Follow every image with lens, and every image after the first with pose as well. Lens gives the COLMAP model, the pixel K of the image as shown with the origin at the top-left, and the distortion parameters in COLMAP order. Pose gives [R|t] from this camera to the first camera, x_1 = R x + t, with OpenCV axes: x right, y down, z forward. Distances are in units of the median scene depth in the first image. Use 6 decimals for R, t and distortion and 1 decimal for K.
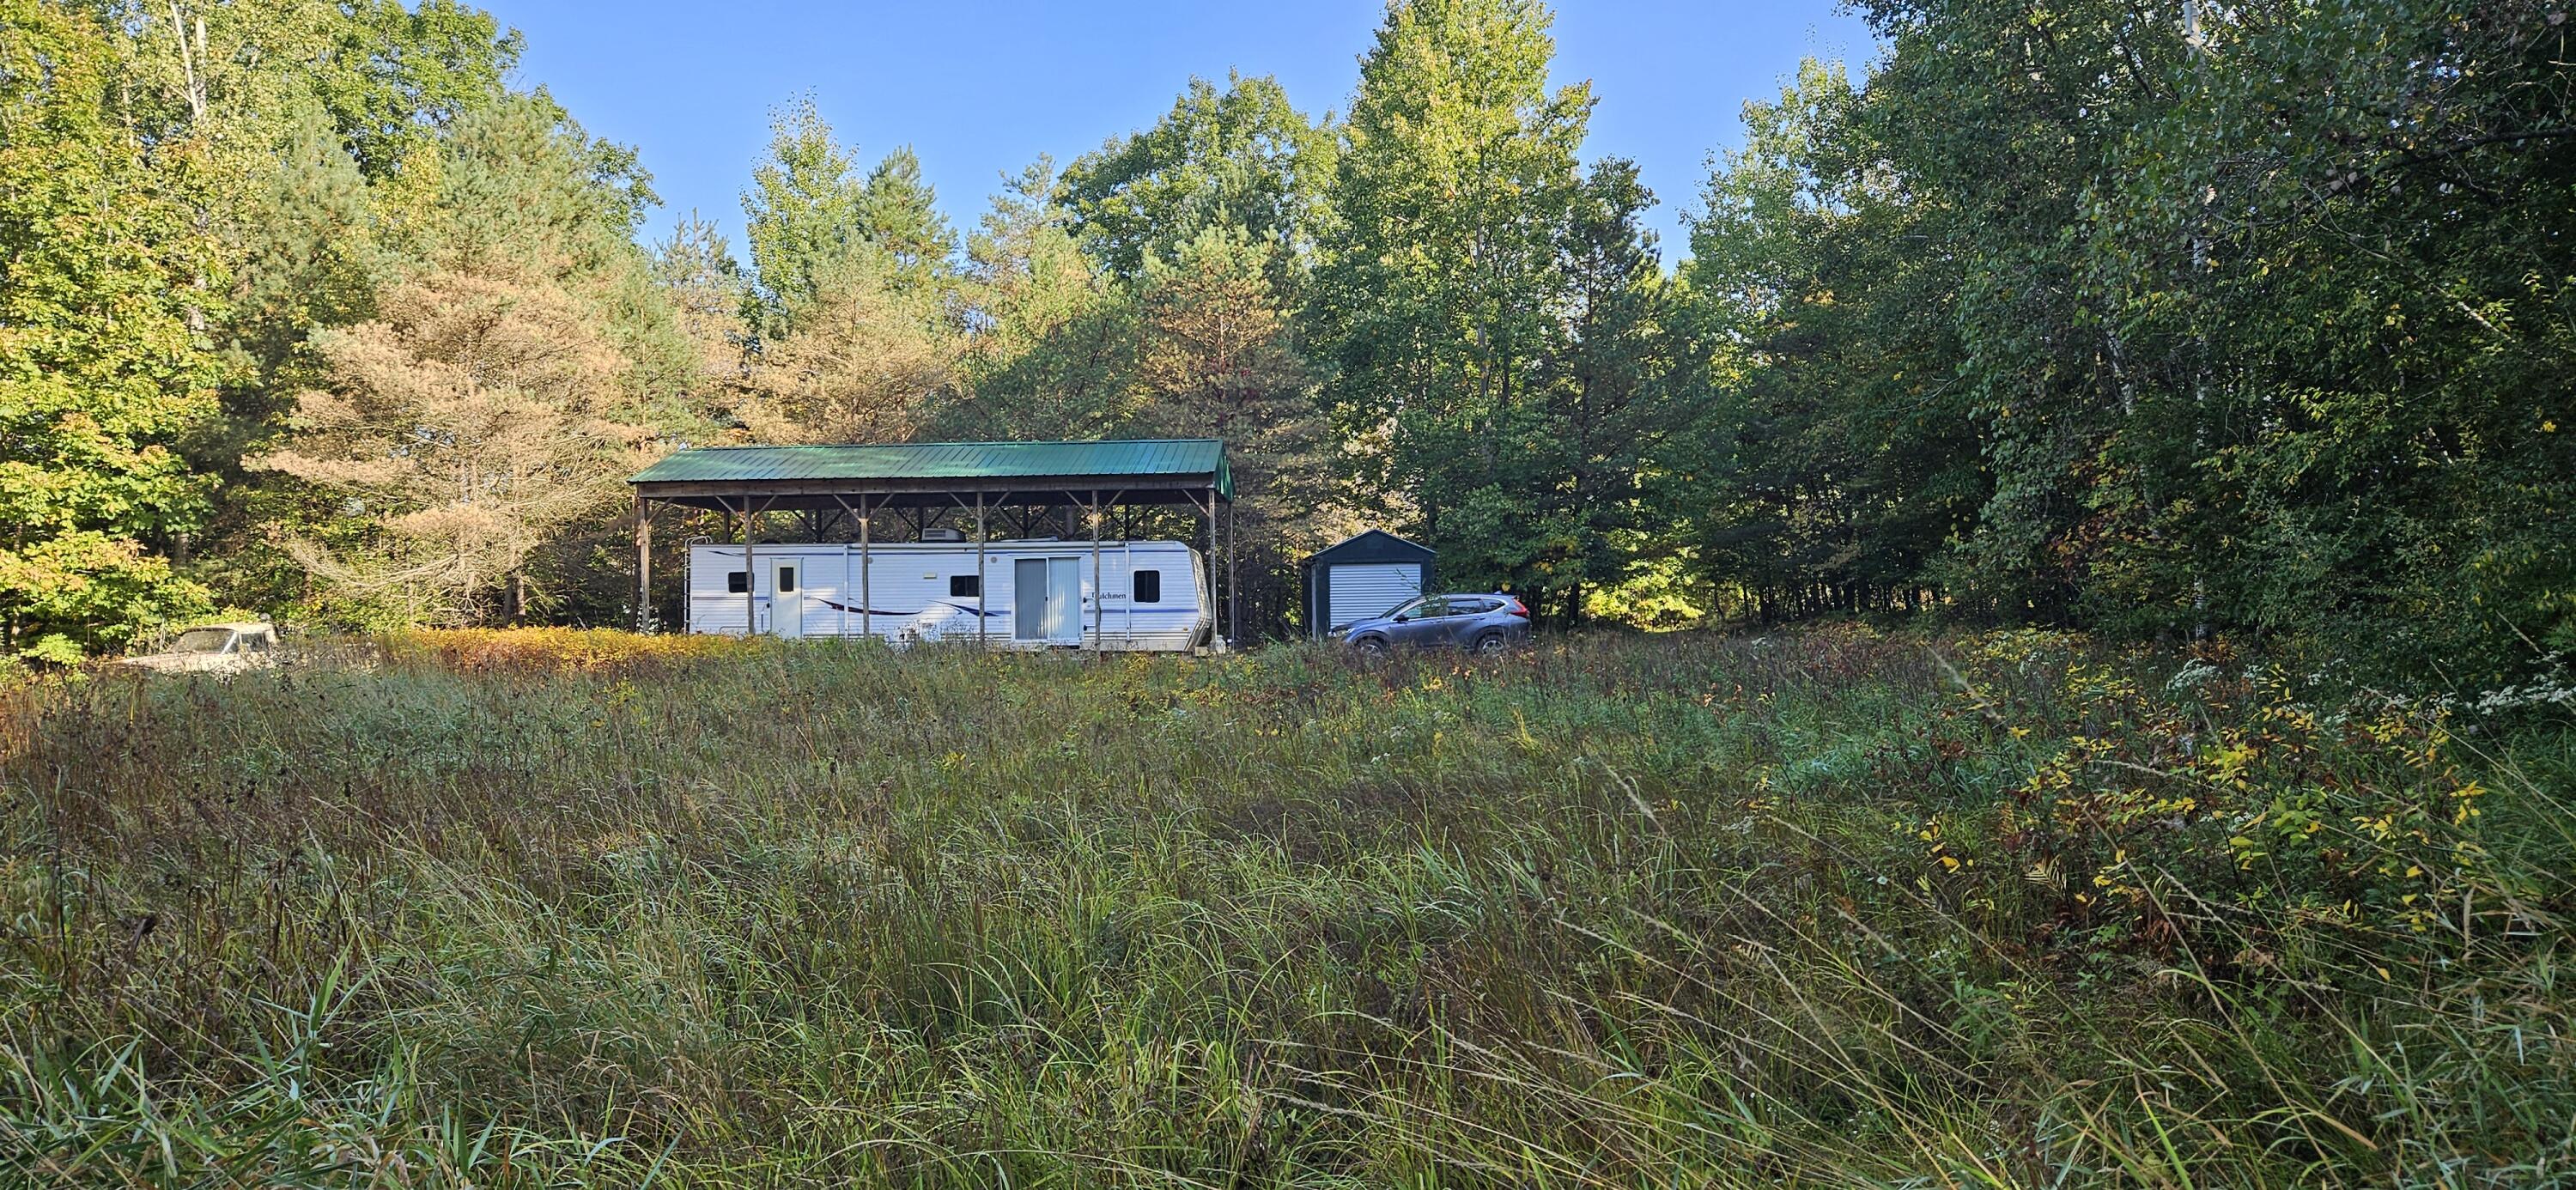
lens RADIAL K [[1641.4, 0, 1288.0], [0, 1641.4, 595.0], [0, 0, 1]] dist [0.081696, -0.070812]
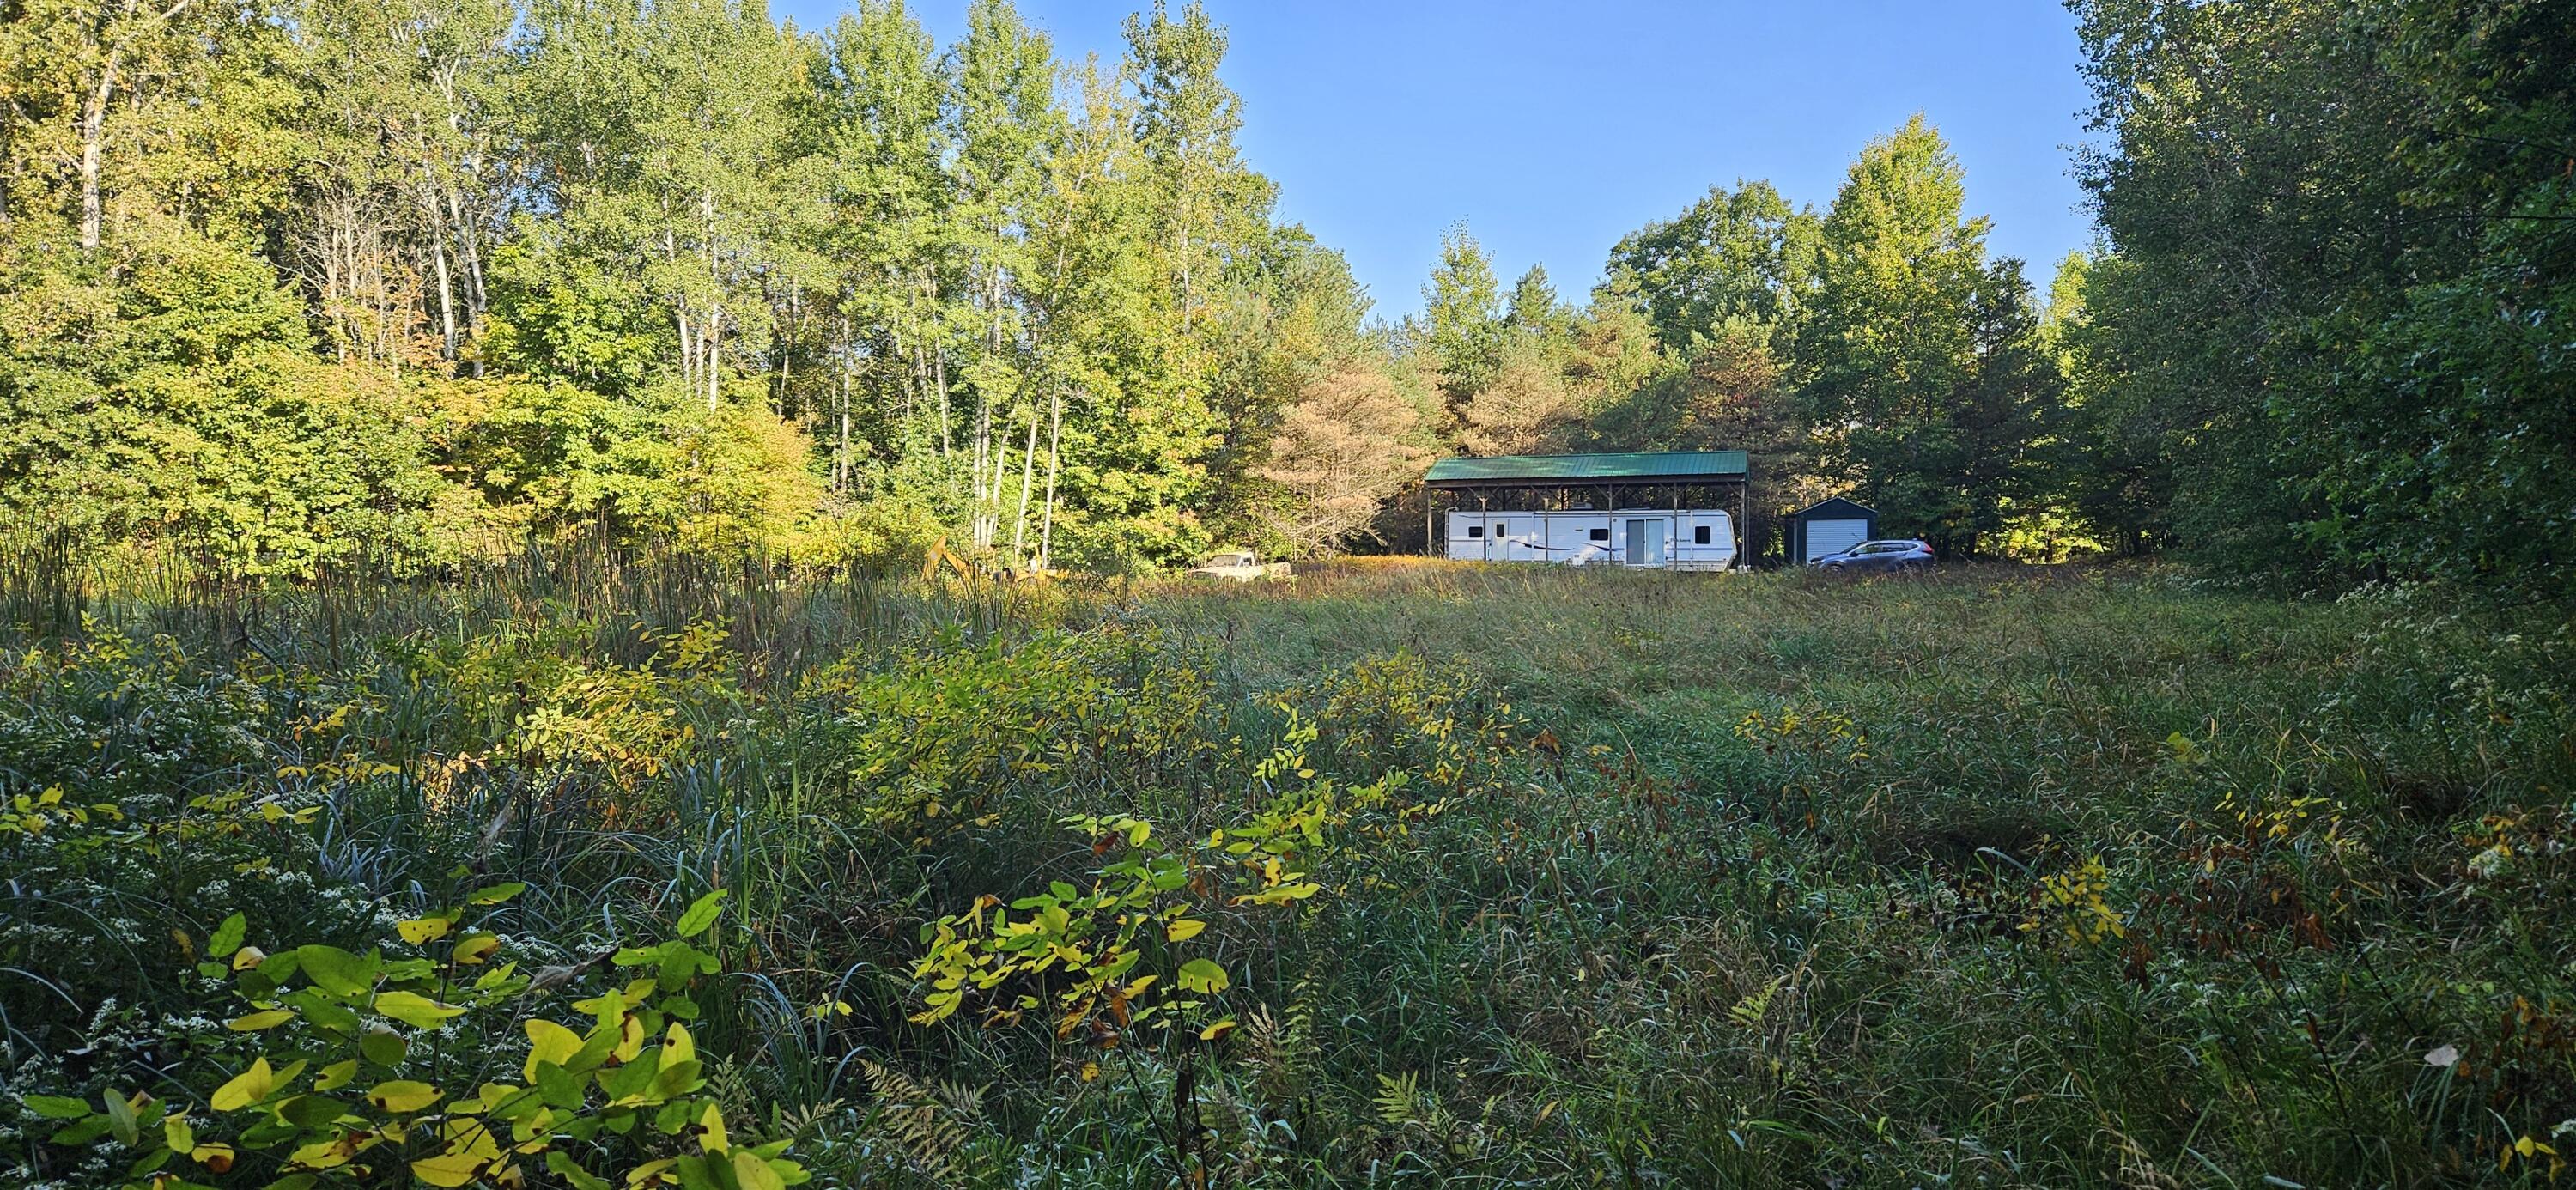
lens RADIAL K [[1641.4, 0, 1288.0], [0, 1641.4, 595.0], [0, 0, 1]] dist [0.081696, -0.070812]
pose [[0.965983, 0.013823, -0.258237, -0.050633], [-0.002445, 0.999014, 0.044328, -0.016692], [0.258595, -0.042189, 0.965064, -0.764711]]
